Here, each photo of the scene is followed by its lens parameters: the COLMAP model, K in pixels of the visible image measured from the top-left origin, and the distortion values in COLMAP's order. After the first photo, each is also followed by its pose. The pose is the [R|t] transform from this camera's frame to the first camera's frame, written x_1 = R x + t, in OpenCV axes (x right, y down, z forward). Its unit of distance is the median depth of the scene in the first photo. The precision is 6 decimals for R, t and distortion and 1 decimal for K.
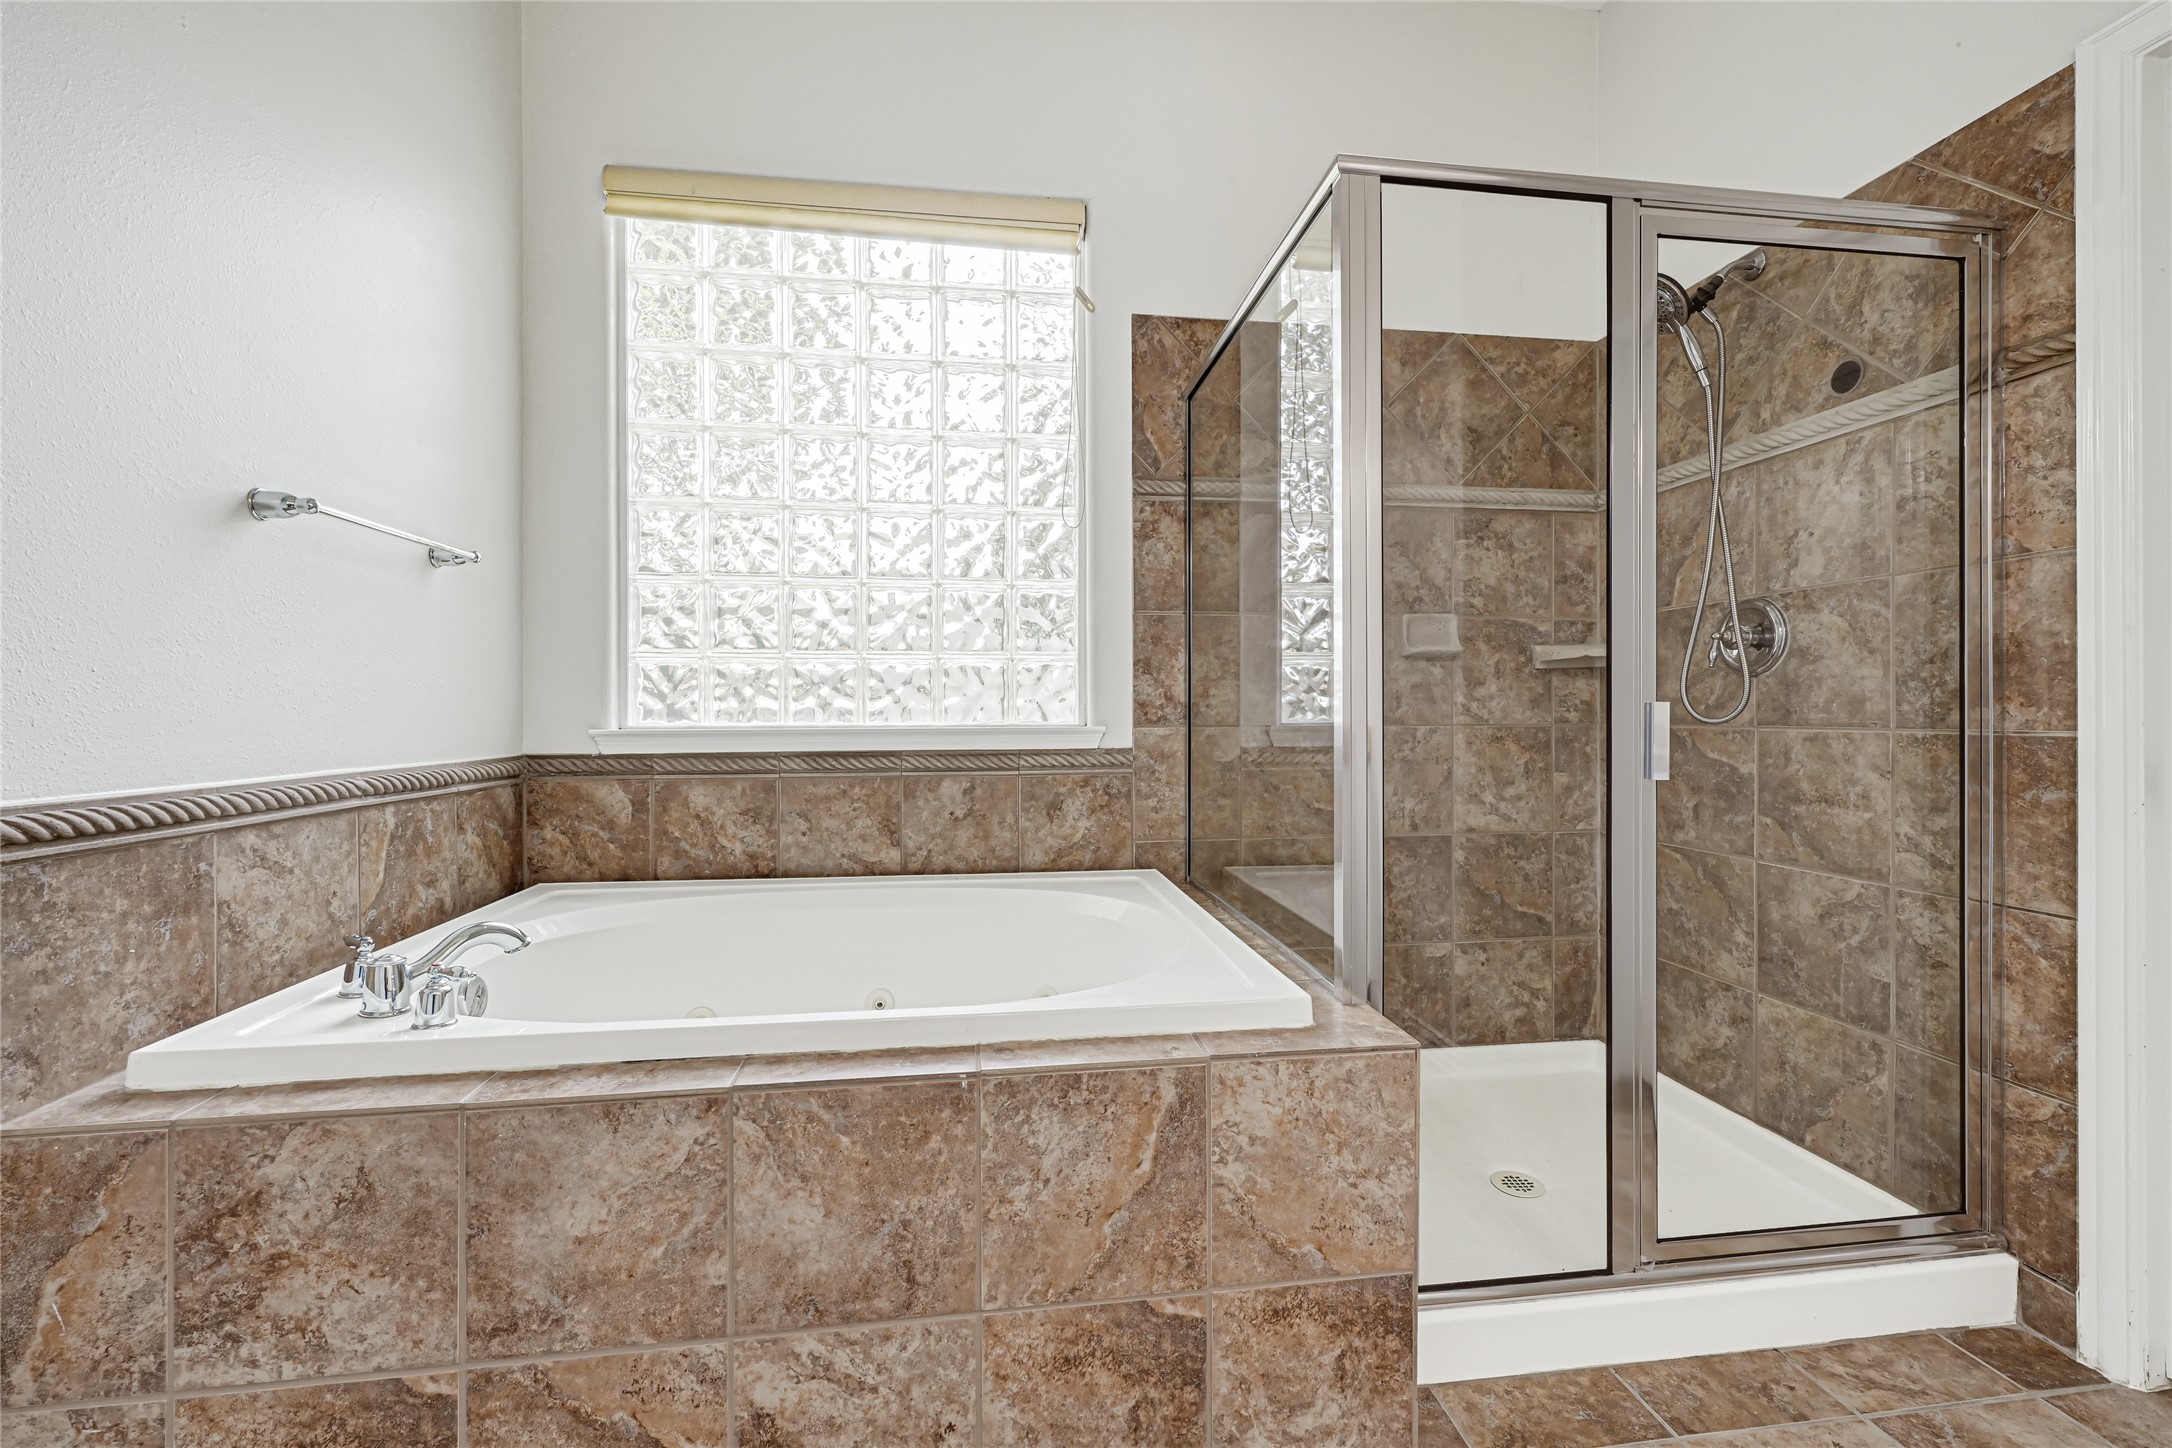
lens RADIAL K [[874.2, 0, 1090.6], [0, 874.2, 732.3], [0, 0, 1]] dist [0.002569, 0.000273]
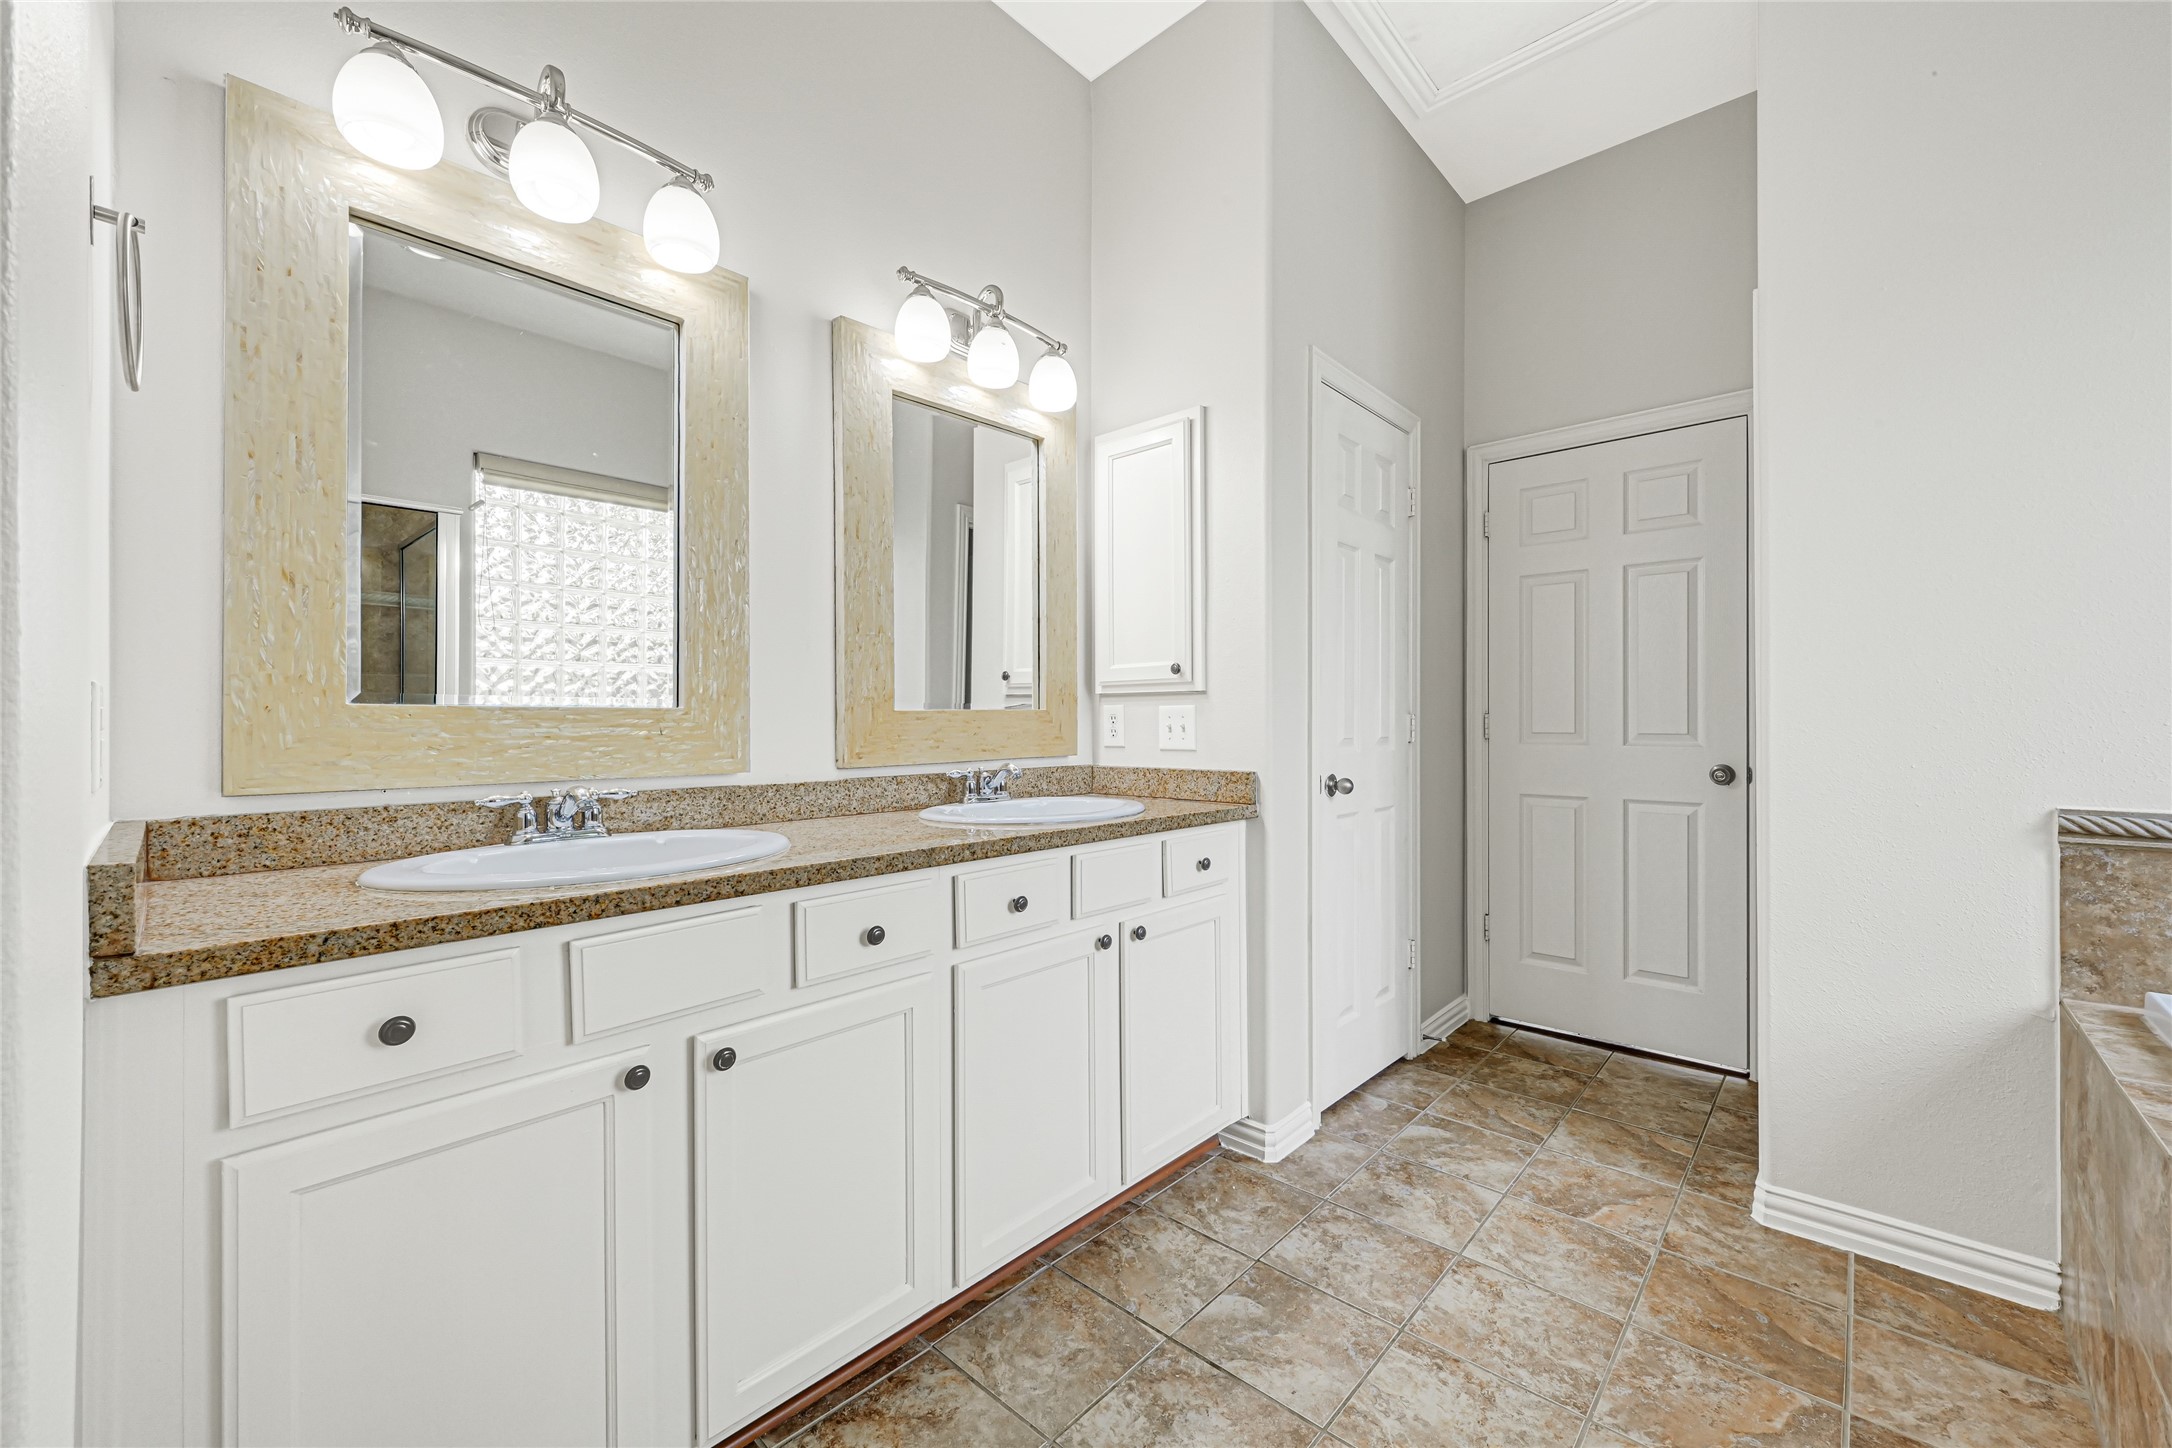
lens RADIAL K [[874.2, 0, 1090.6], [0, 874.2, 732.3], [0, 0, 1]] dist [0.002569, 0.000273]
pose [[-0.770826, 0.010150, -0.636965, 1.207488], [-0.007881, 0.999645, 0.025466, -0.086213], [0.636997, 0.024650, -0.770472, 1.045361]]
